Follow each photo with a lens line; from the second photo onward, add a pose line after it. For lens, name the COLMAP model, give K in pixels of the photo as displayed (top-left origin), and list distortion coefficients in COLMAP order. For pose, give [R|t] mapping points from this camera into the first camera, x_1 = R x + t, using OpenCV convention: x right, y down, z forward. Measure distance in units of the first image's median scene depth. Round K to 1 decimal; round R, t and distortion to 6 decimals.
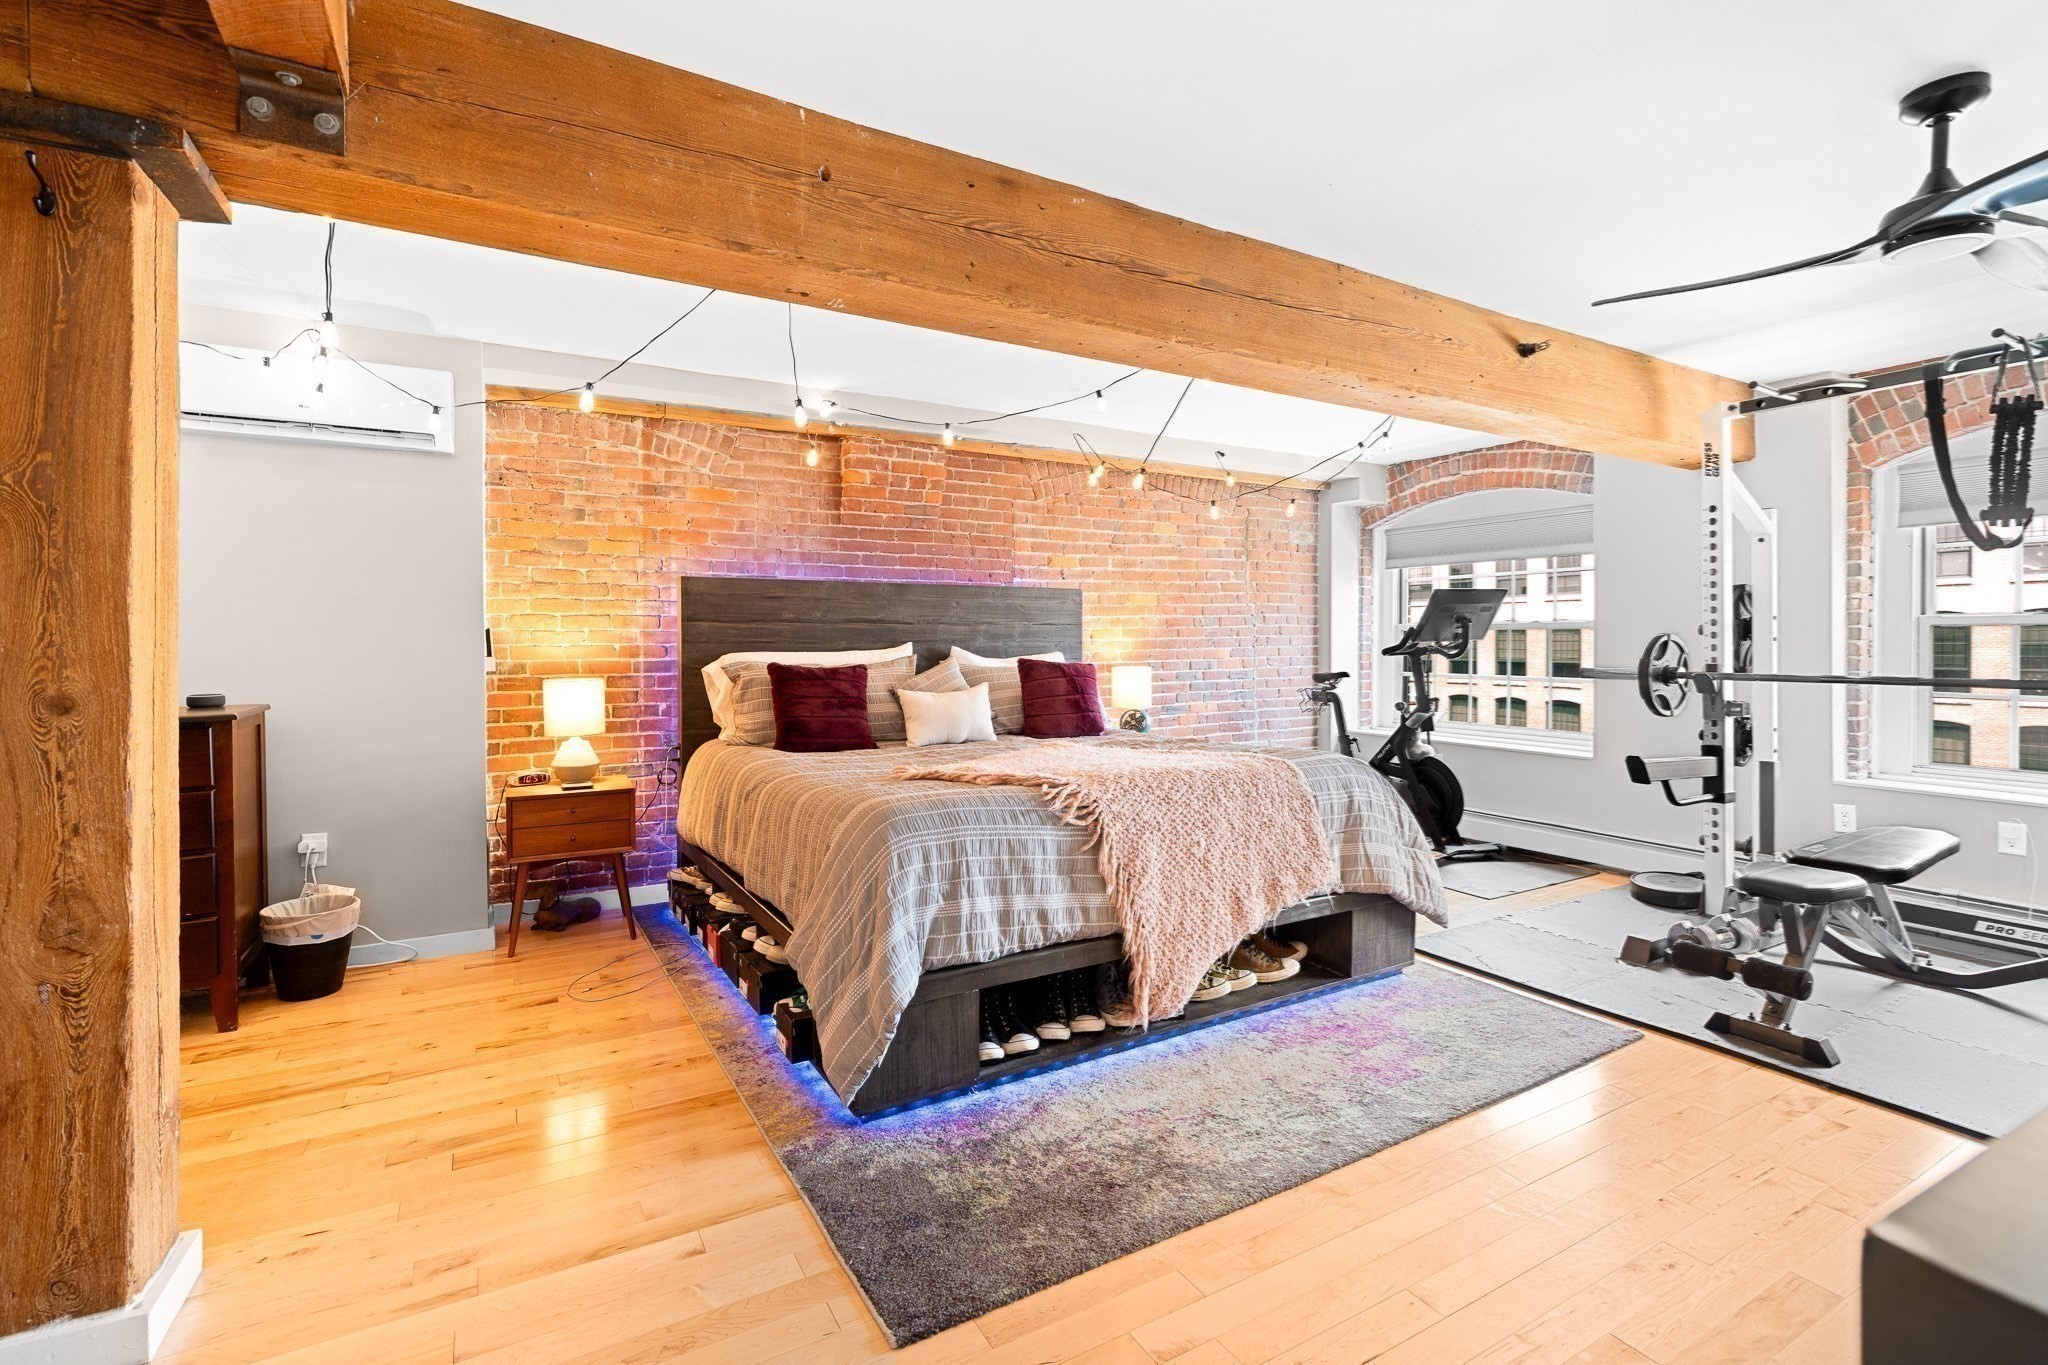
lens RADIAL K [[918.4, 0, 1029.8], [0, 918.4, 648.4], [0, 0, 1]] dist [-0.006611, 0.002567]
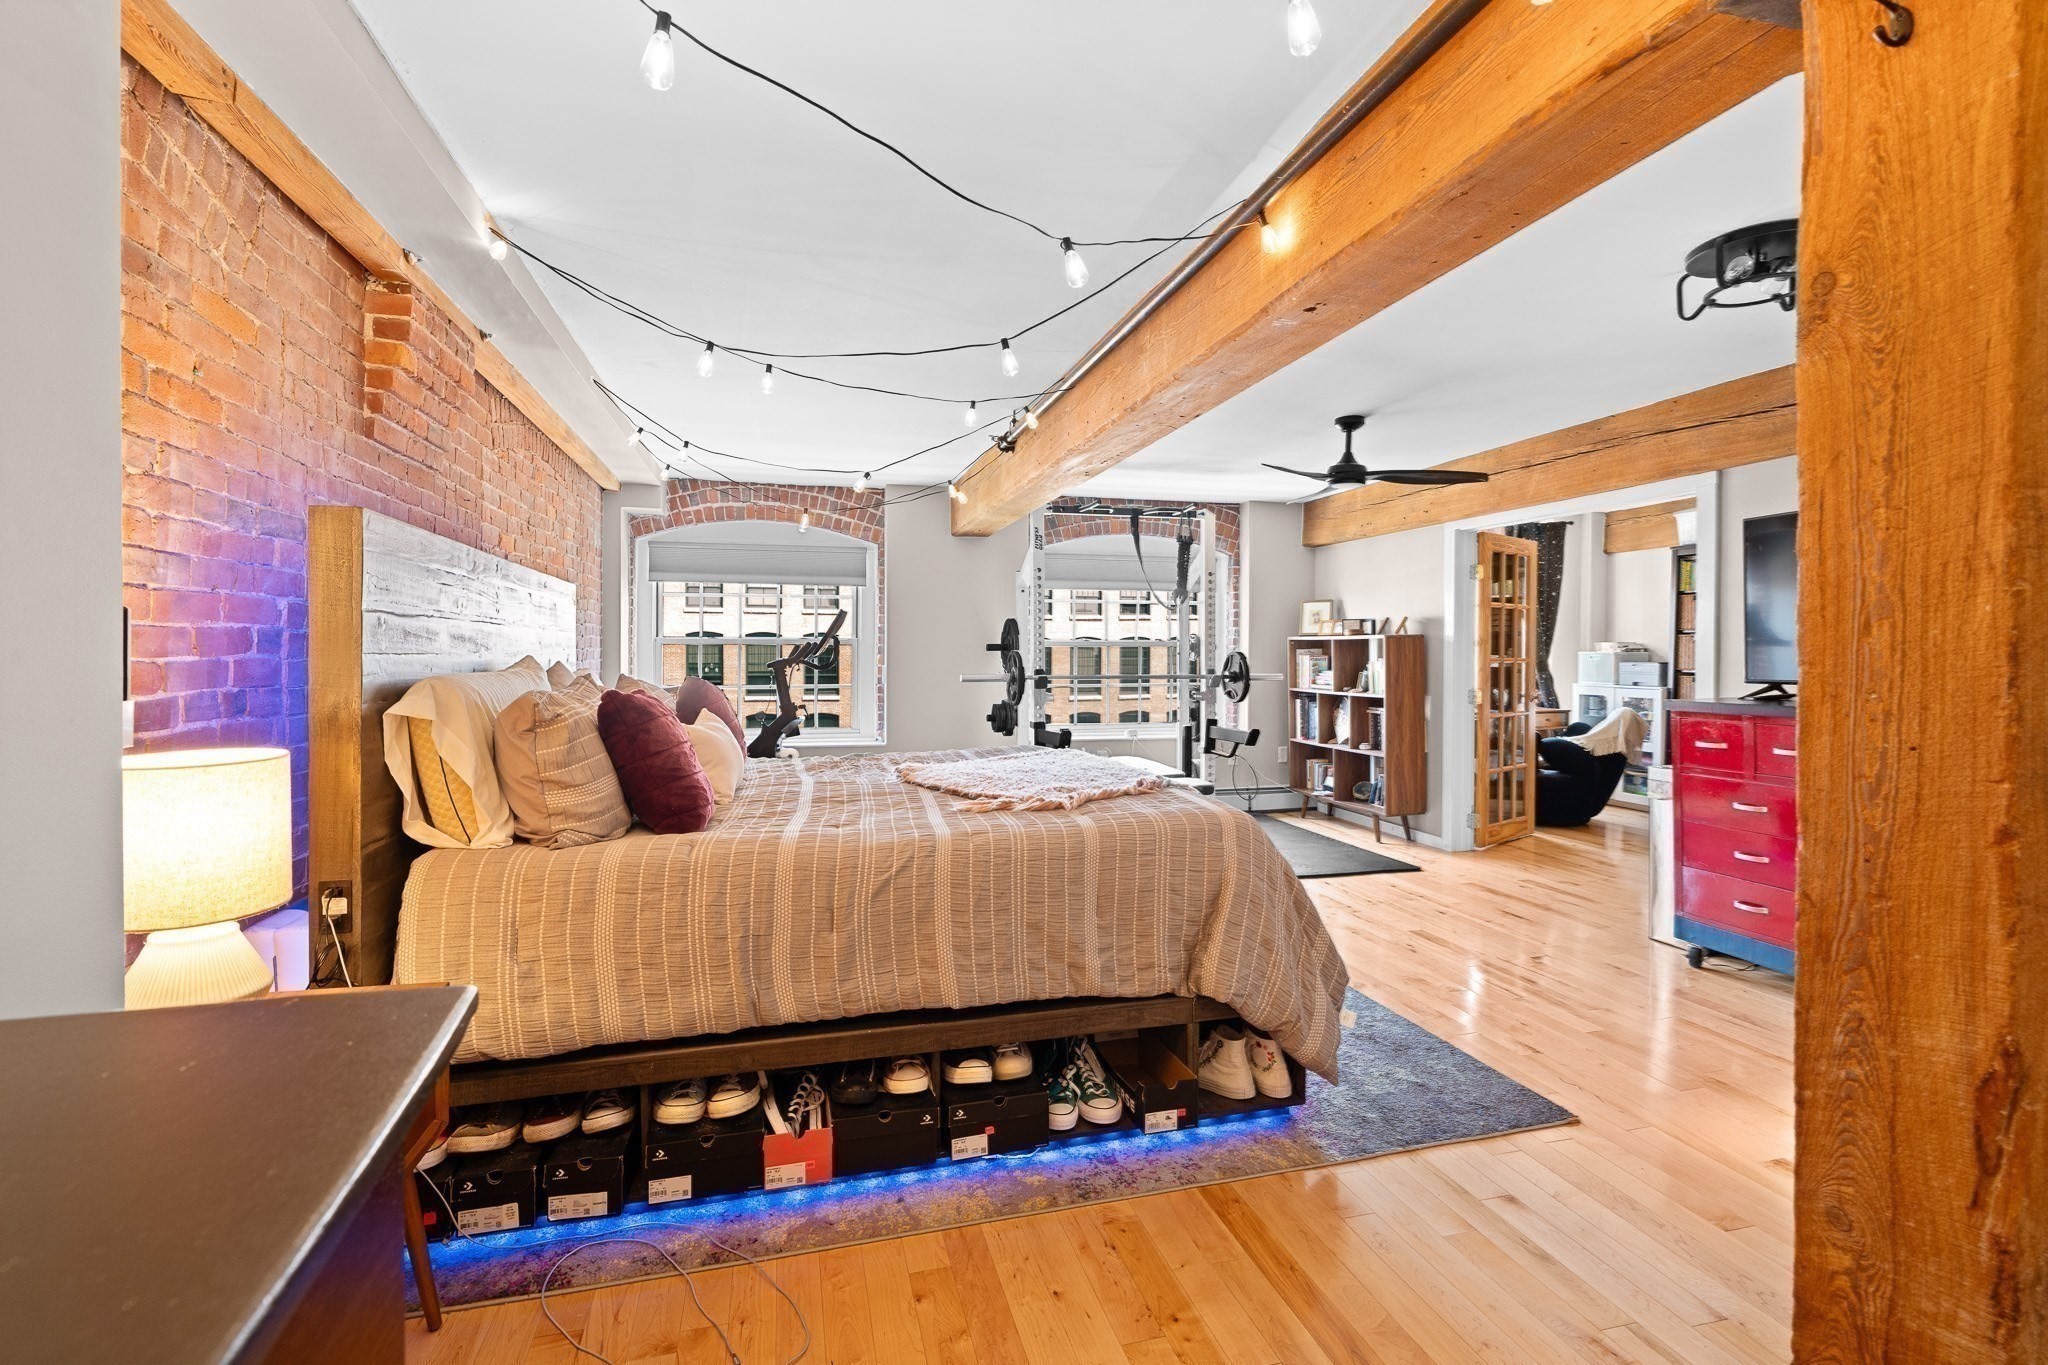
lens RADIAL K [[918.4, 0, 1016.3], [0, 918.4, 663.7], [0, 0, 1]] dist [-0.006611, 0.002567]
pose [[0.277714, -0.007213, 0.960637, -0.645858], [0.006400, 0.999964, 0.005658, -0.002172], [-0.960643, 0.004577, 0.277750, 0.510966]]
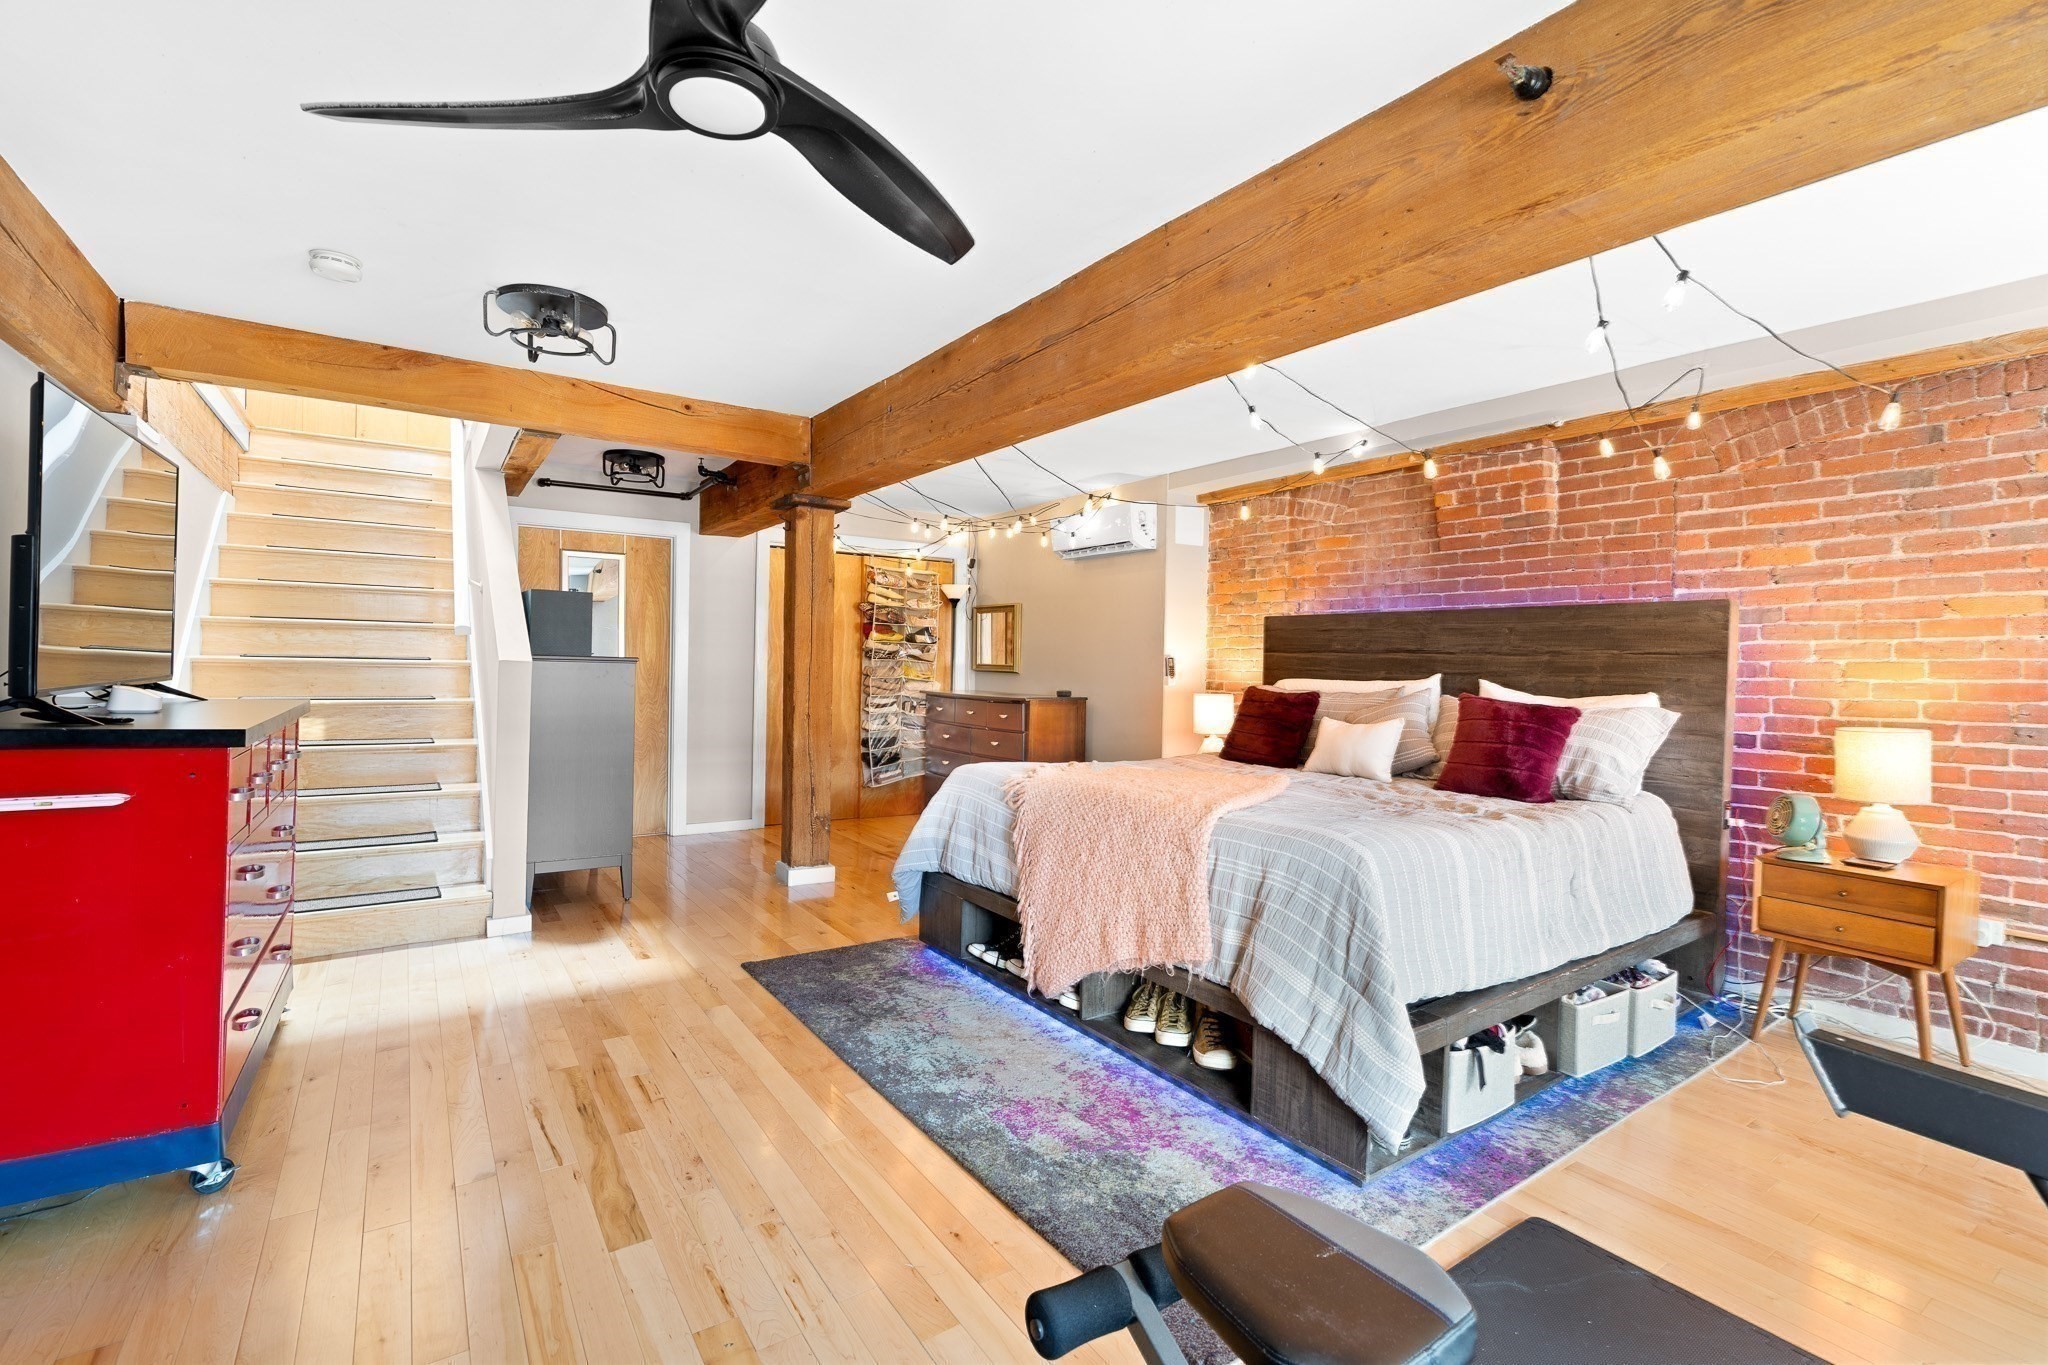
lens RADIAL K [[918.4, 0, 1034.5], [0, 918.4, 675.9], [0, 0, 1]] dist [-0.006611, 0.002567]
pose [[0.084872, 0.016911, -0.996248, 0.764346], [-0.029919, 0.999448, 0.014417, -0.005690], [0.995943, 0.028583, 0.085331, 0.527473]]
